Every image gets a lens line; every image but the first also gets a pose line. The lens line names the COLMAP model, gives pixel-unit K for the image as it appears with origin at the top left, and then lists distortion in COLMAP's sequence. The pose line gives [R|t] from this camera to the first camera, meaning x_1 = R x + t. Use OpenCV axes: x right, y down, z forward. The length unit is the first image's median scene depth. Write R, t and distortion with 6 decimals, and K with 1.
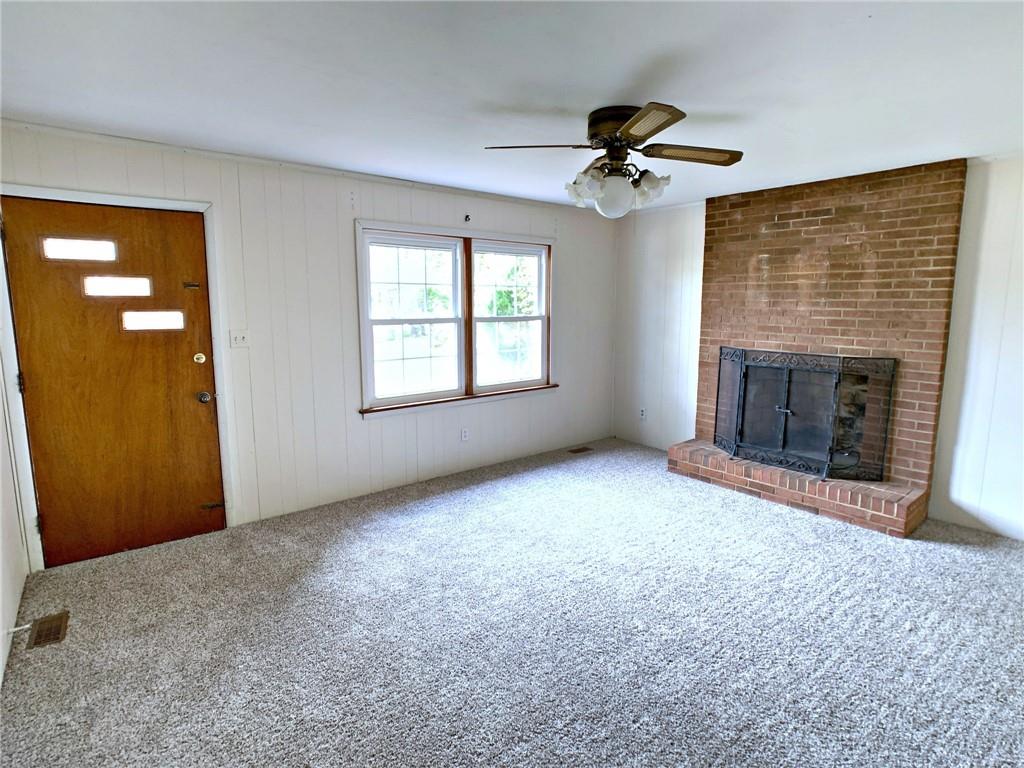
lens RADIAL K [[544.1, 0, 523.0], [0, 544.1, 378.0], [0, 0, 1]] dist [-0.056325, 0.018960]
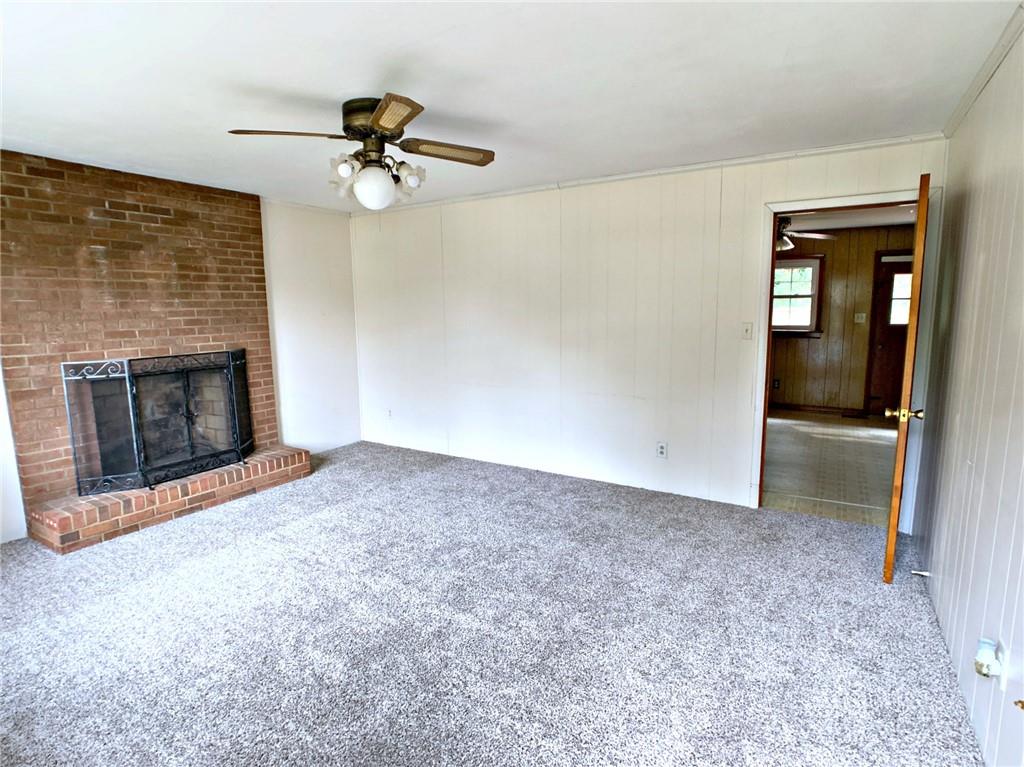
lens RADIAL K [[544.1, 0, 523.0], [0, 544.1, 377.5], [0, 0, 1]] dist [-0.056325, 0.018960]
pose [[-0.361403, -0.114658, 0.925333, -0.607615], [0.141532, 0.974165, 0.175986, -0.088866], [-0.921605, 0.194566, -0.335839, 0.765418]]
